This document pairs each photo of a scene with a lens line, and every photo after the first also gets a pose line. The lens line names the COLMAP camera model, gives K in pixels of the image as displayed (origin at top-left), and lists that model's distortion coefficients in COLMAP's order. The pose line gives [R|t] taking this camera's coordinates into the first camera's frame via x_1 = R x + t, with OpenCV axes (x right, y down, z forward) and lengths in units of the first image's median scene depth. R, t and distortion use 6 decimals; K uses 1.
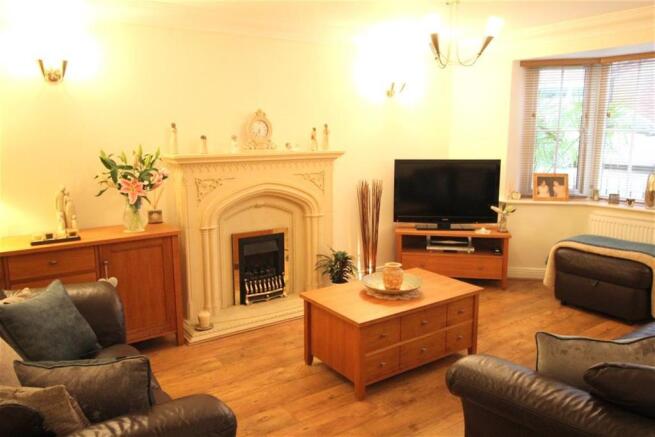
lens RADIAL K [[507.3, 0, 329.8], [0, 507.3, 219.7], [0, 0, 1]] dist [0.019773, -0.020391]
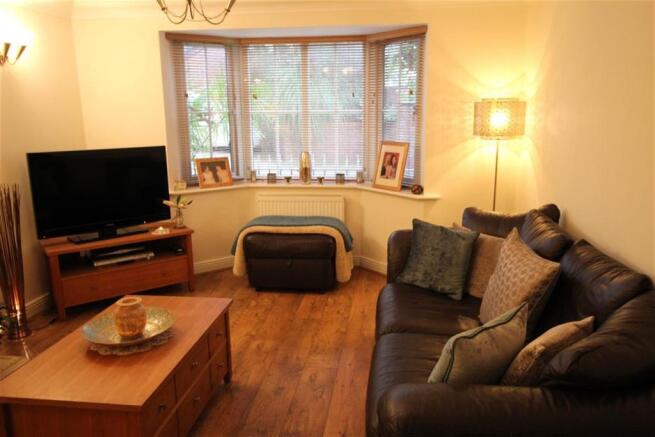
lens RADIAL K [[507.3, 0, 328.5], [0, 507.3, 216.6], [0, 0, 1]] dist [0.019773, -0.020391]
pose [[0.653657, -0.154950, 0.740758, -0.140763], [0.134909, 0.986995, 0.087410, -0.037222], [-0.744669, 0.042799, 0.666061, 0.219727]]
